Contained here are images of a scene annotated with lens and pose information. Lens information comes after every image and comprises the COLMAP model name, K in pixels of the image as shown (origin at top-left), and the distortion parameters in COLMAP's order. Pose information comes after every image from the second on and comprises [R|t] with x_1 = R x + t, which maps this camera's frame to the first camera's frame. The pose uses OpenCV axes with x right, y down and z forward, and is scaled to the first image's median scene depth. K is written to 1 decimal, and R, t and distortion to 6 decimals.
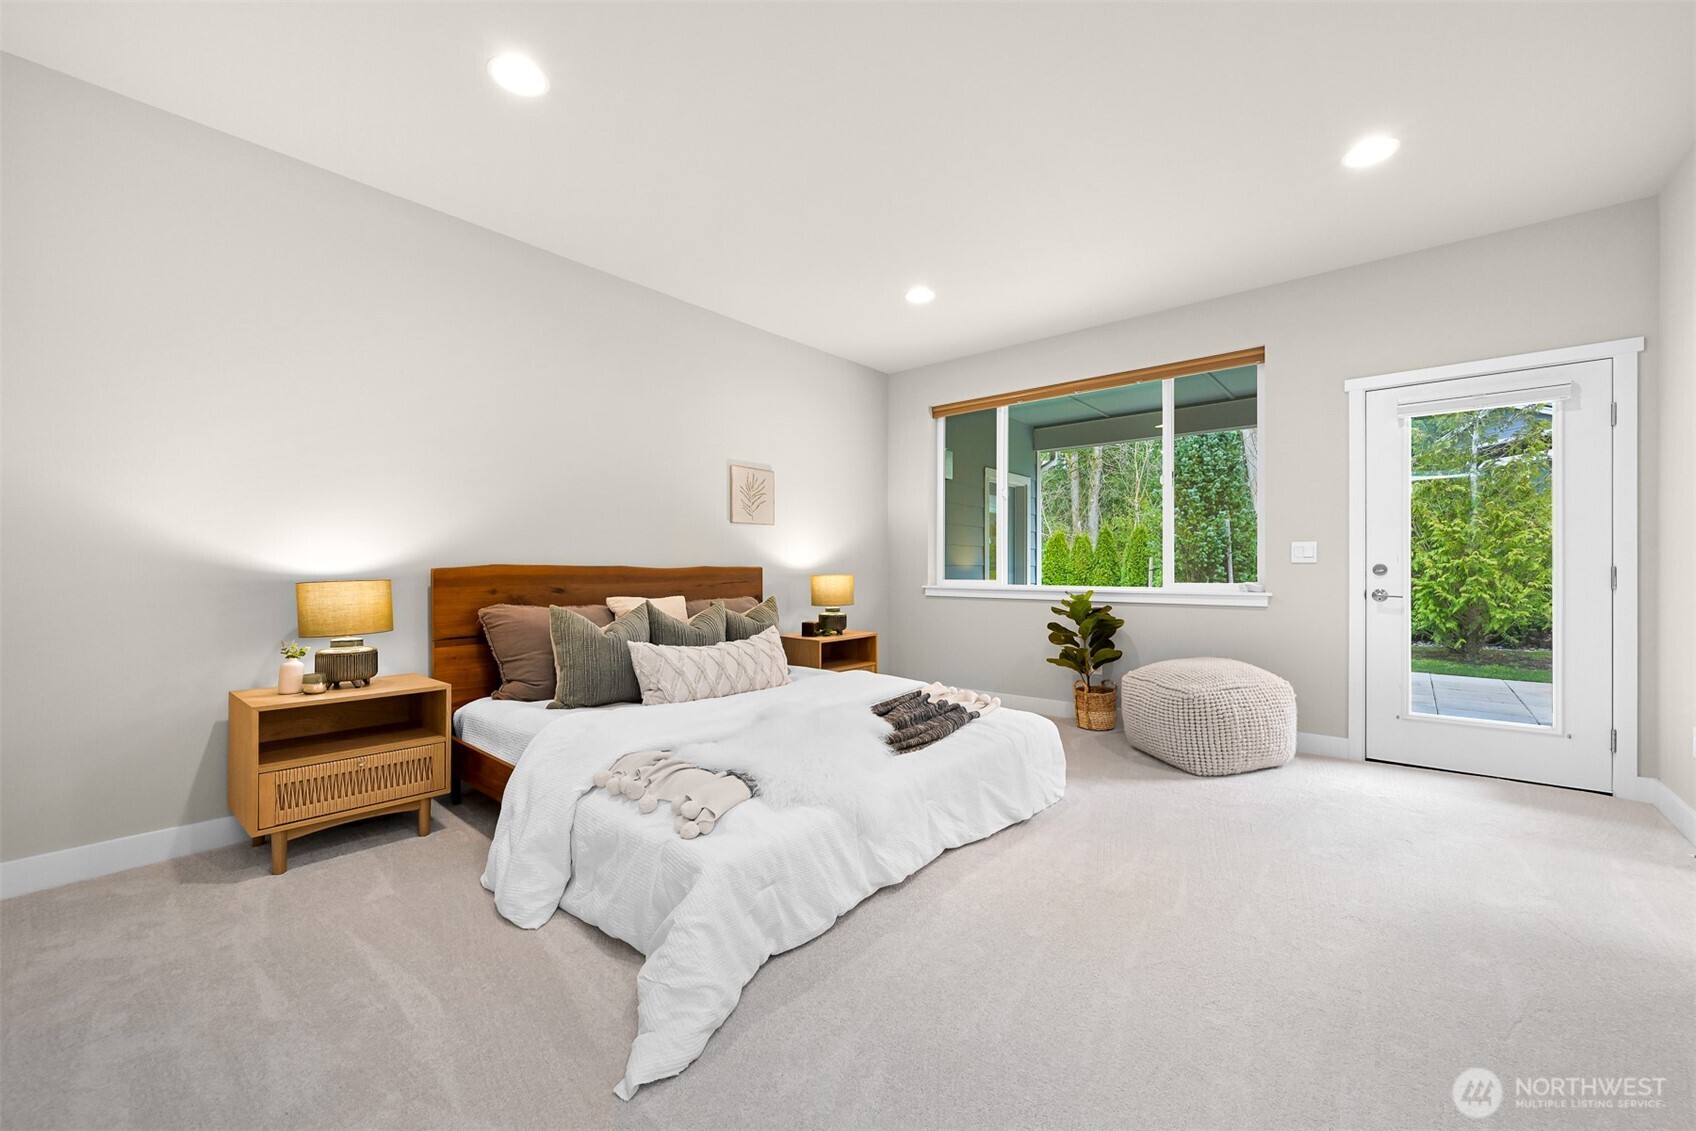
lens RADIAL K [[666.0, 0, 845.6], [0, 666.0, 564.8], [0, 0, 1]] dist [-0.001037, -0.001132]
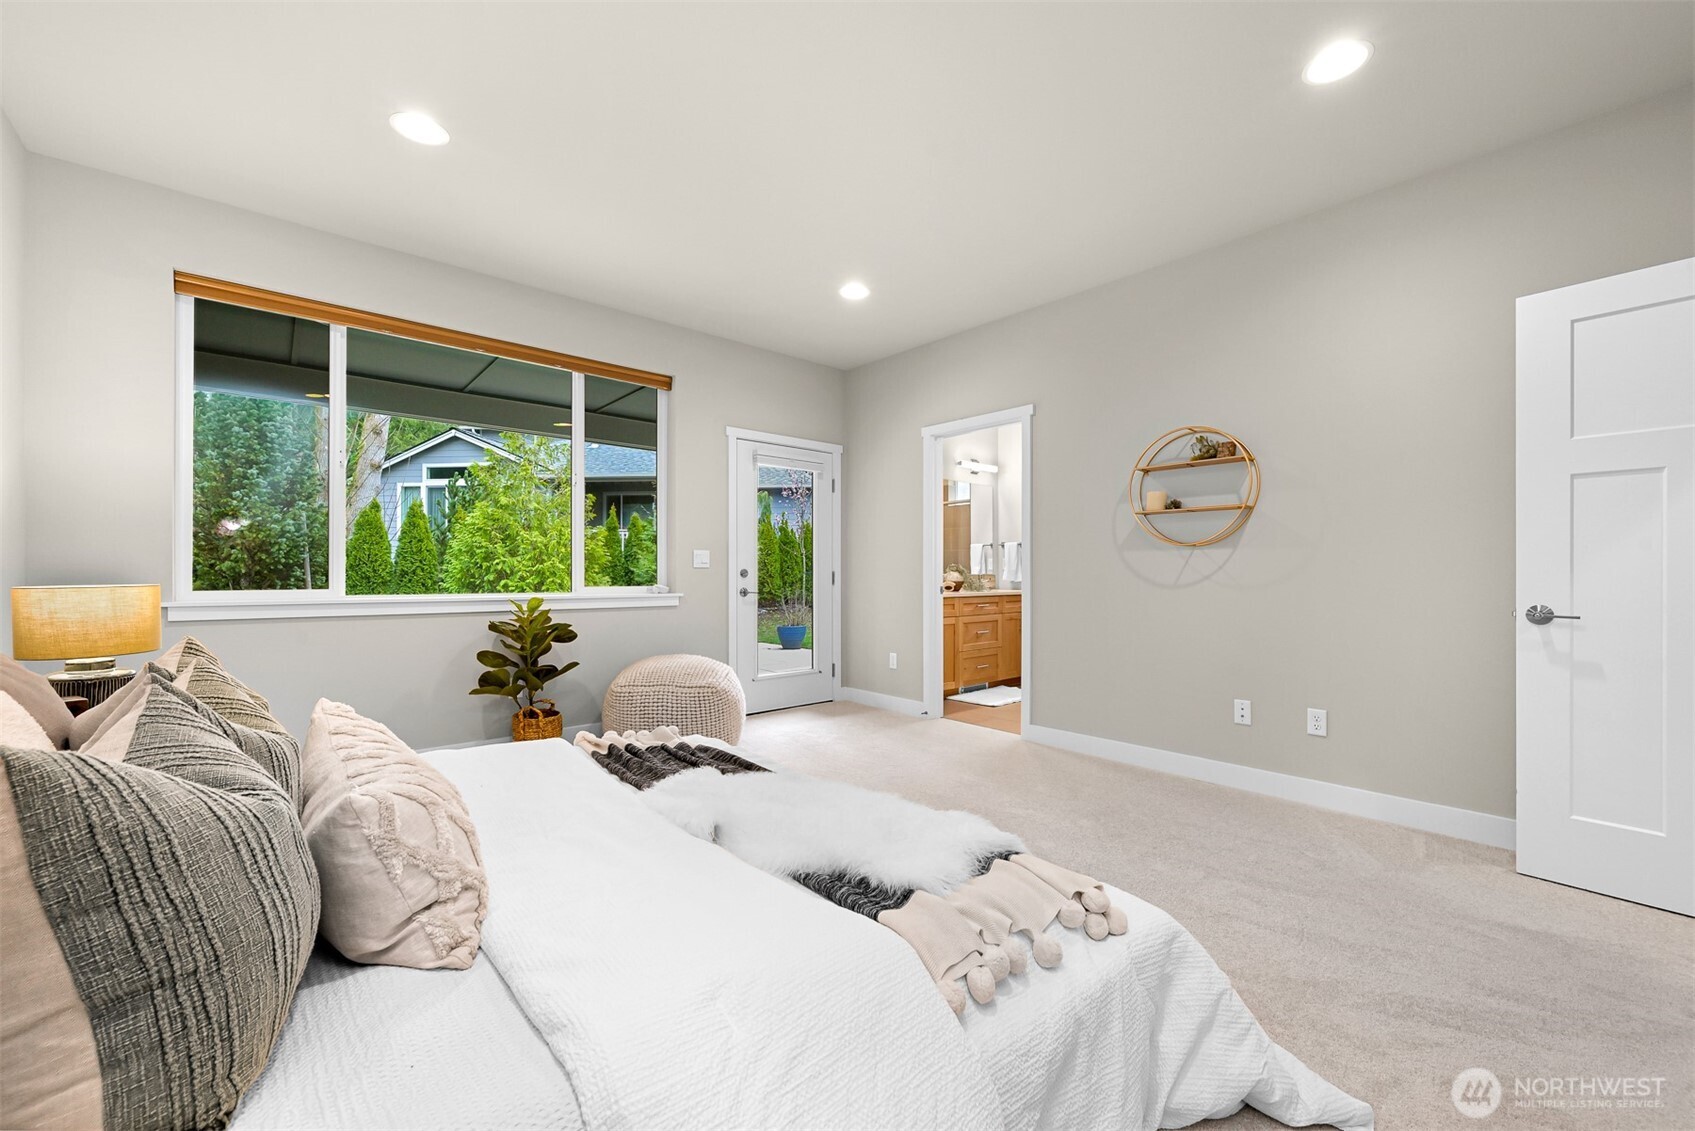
lens RADIAL K [[665.6, 0, 864.7], [0, 665.6, 570.7], [0, 0, 1]] dist [-0.001037, -0.001132]
pose [[0.132995, 0.003209, 0.991111, -0.383617], [-0.008413, 0.999962, -0.002109, 0.001950], [-0.991081, -0.008058, 0.133017, 0.445601]]
